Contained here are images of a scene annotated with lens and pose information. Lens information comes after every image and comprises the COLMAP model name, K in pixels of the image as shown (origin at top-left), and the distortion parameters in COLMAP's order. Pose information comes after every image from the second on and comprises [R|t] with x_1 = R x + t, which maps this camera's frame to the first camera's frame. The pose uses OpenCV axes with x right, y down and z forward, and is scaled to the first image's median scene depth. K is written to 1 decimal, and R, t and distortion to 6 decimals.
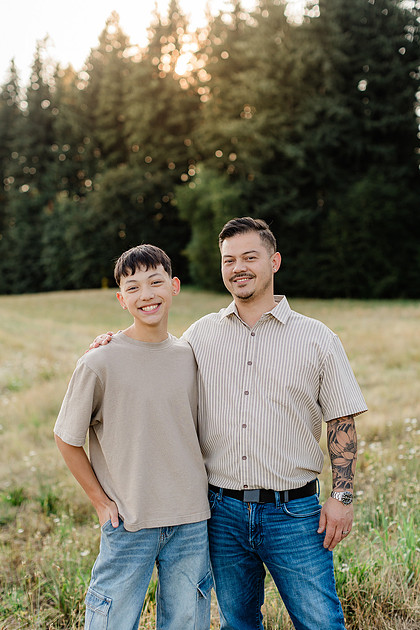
lens RADIAL K [[905.0, 0, 210.0], [0, 905.0, 315.0], [0, 0, 1]] dist [0.012927, 0.029577]
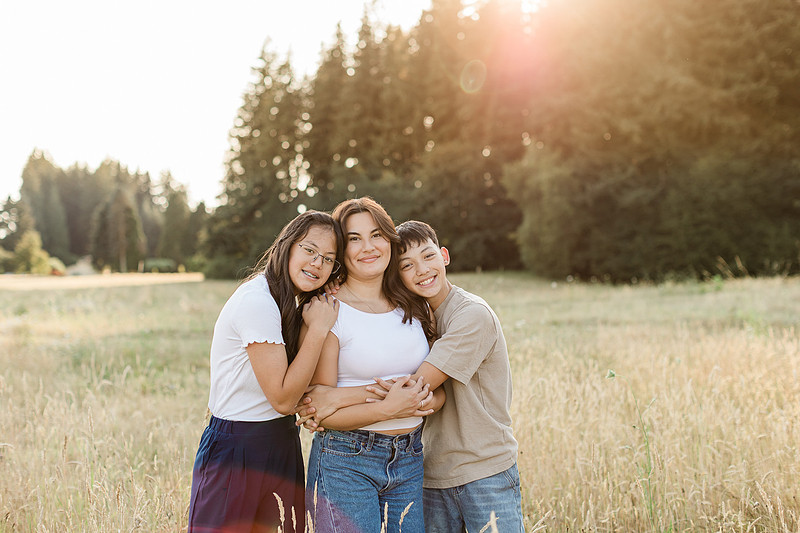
lens RADIAL K [[1149.2, 0, 370.5], [0, 1149.2, 264.7], [0, 0, 1]] dist [0.012927, 0.029577]
pose [[0.981741, 0.004017, -0.190178, 0.053932], [-0.011985, 0.999097, -0.040766, 0.010793], [0.189842, 0.042301, 0.980903, -0.184222]]
